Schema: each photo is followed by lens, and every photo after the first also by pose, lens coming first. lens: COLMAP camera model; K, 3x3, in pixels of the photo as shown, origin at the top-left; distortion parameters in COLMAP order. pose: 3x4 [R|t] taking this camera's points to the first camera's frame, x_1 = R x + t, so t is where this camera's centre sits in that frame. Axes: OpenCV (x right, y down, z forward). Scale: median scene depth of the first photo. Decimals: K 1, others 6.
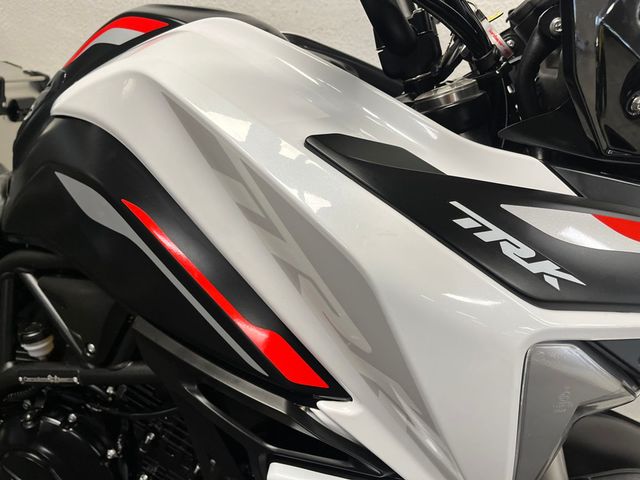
lens RADIAL K [[477.4, 0, 320.0], [0, 477.4, 240.0], [0, 0, 1]] dist [0.050498, -0.087605]
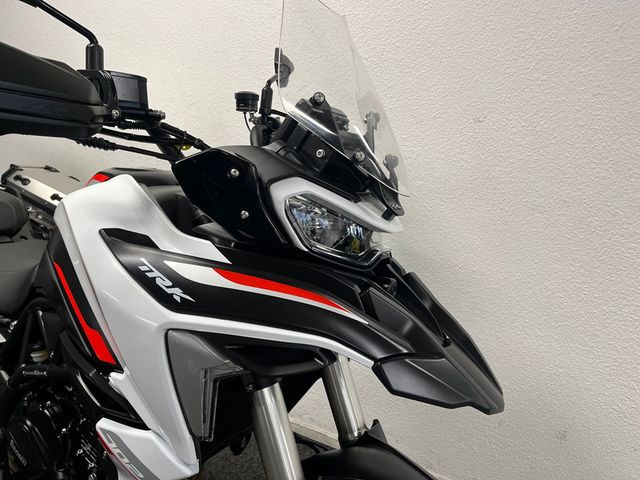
lens RADIAL K [[477.4, 0, 320.0], [0, 477.4, 240.0], [0, 0, 1]] dist [0.050498, -0.087605]
pose [[0.955536, 0.006926, -0.294793, 1.633501], [-0.079235, 0.968986, -0.234066, 0.271355], [0.284030, 0.247017, 0.926450, -0.746197]]
